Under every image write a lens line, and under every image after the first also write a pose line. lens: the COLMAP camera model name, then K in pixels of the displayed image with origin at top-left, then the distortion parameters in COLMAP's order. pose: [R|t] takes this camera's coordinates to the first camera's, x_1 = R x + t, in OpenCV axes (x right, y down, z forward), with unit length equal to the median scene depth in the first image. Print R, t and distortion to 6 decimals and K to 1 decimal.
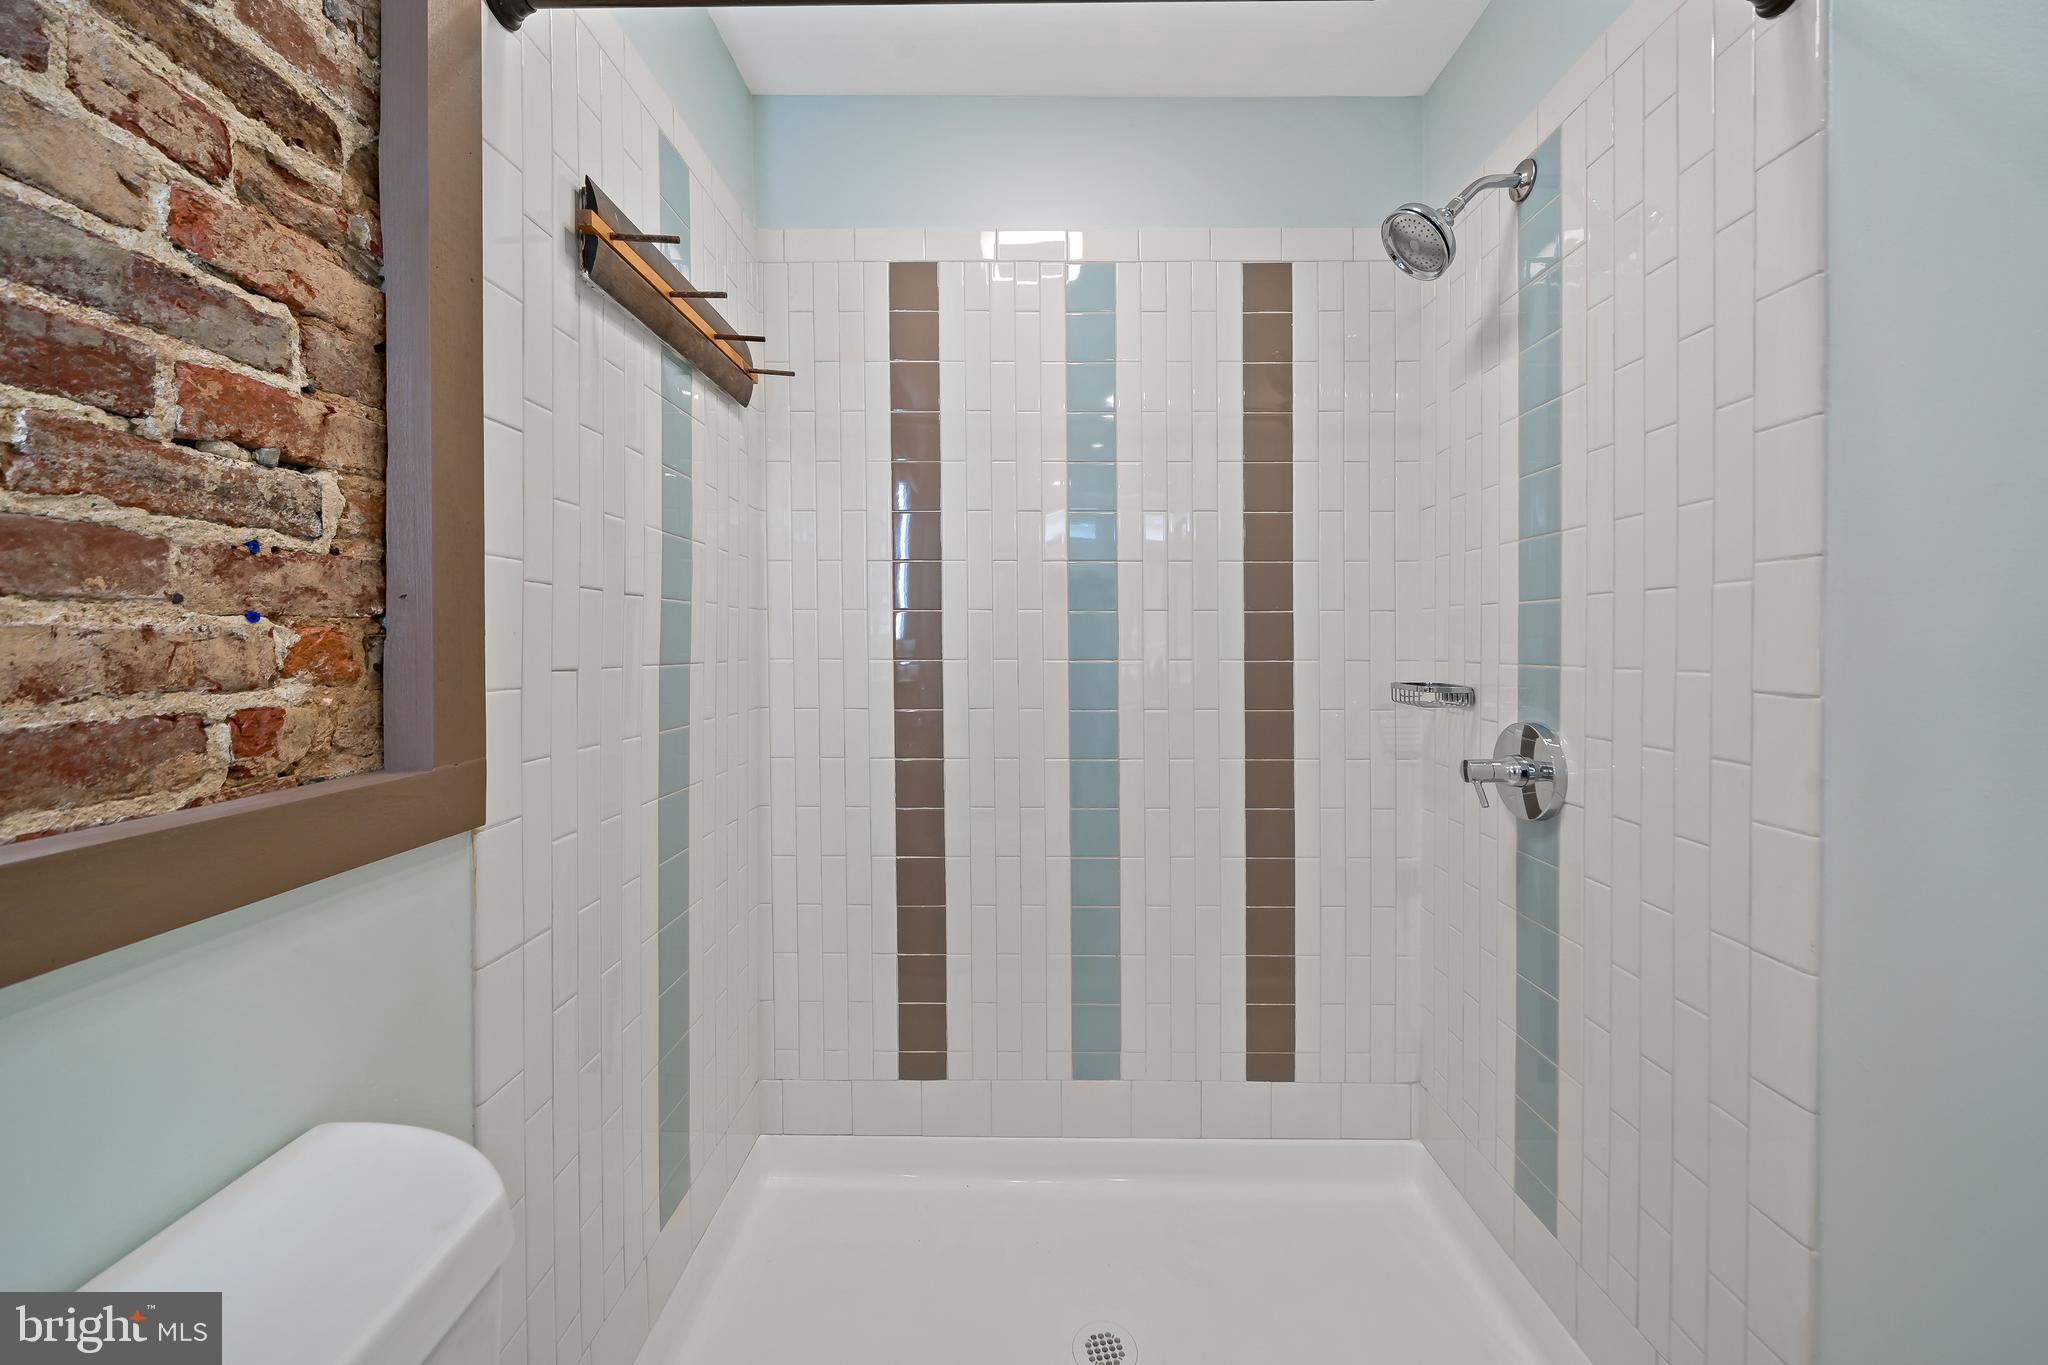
lens RADIAL K [[753.8, 0, 1022.6], [0, 753.8, 658.8], [0, 0, 1]] dist [-0.002312, 0.000092]
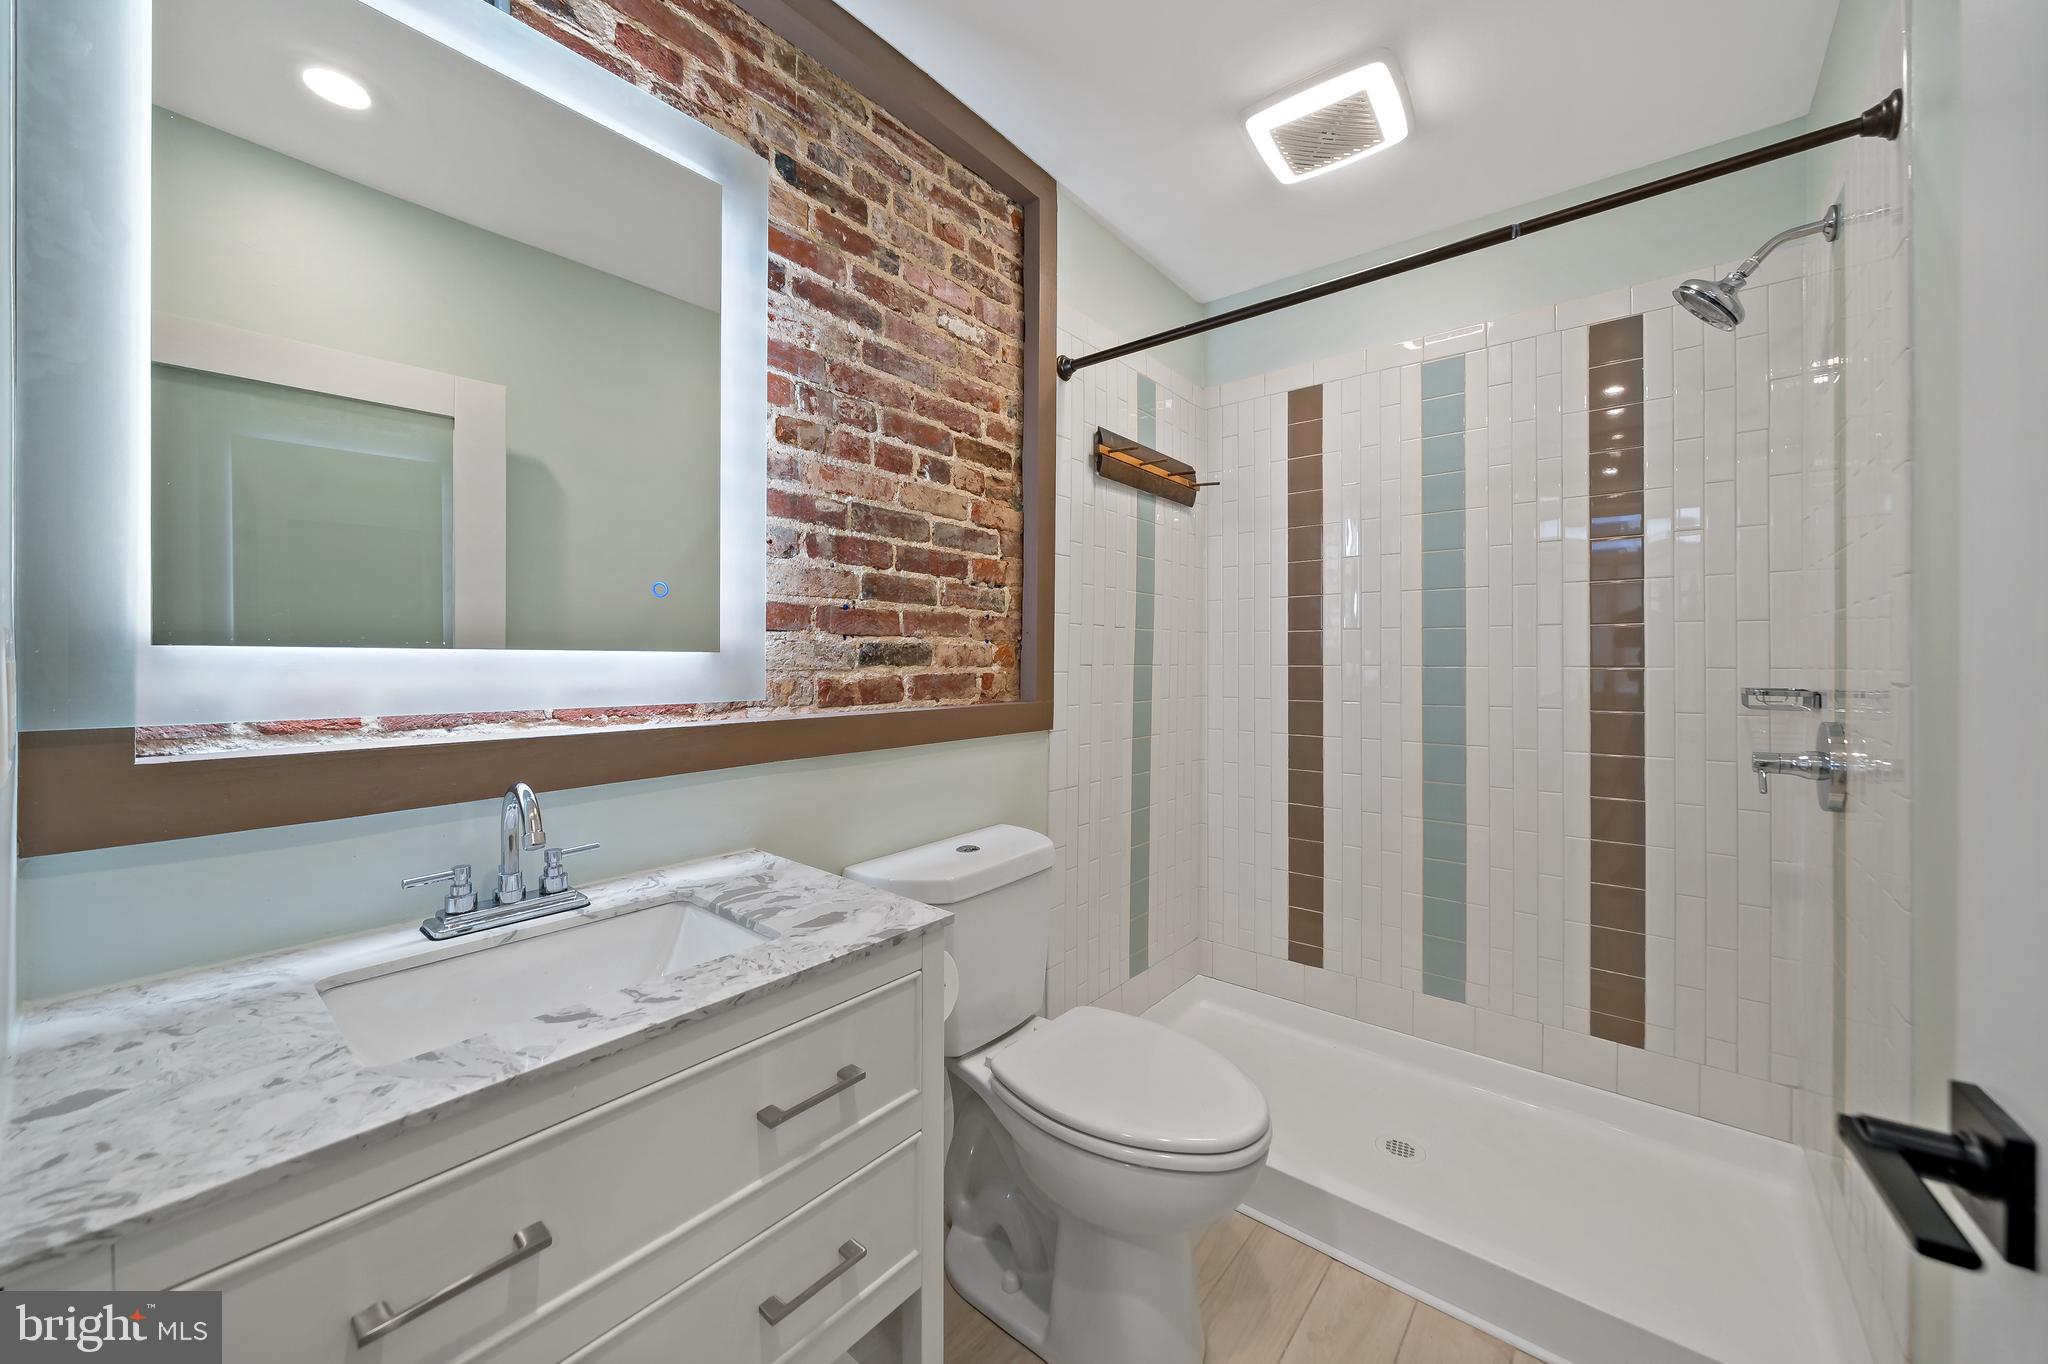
lens RADIAL K [[753.8, 0, 1021.1], [0, 753.8, 668.9], [0, 0, 1]] dist [-0.002312, 0.000092]
pose [[0.775687, 0.007458, -0.631074, 0.820693], [-0.015989, 0.999841, -0.007837, 0.064456], [0.630915, 0.016169, 0.775683, -1.055267]]
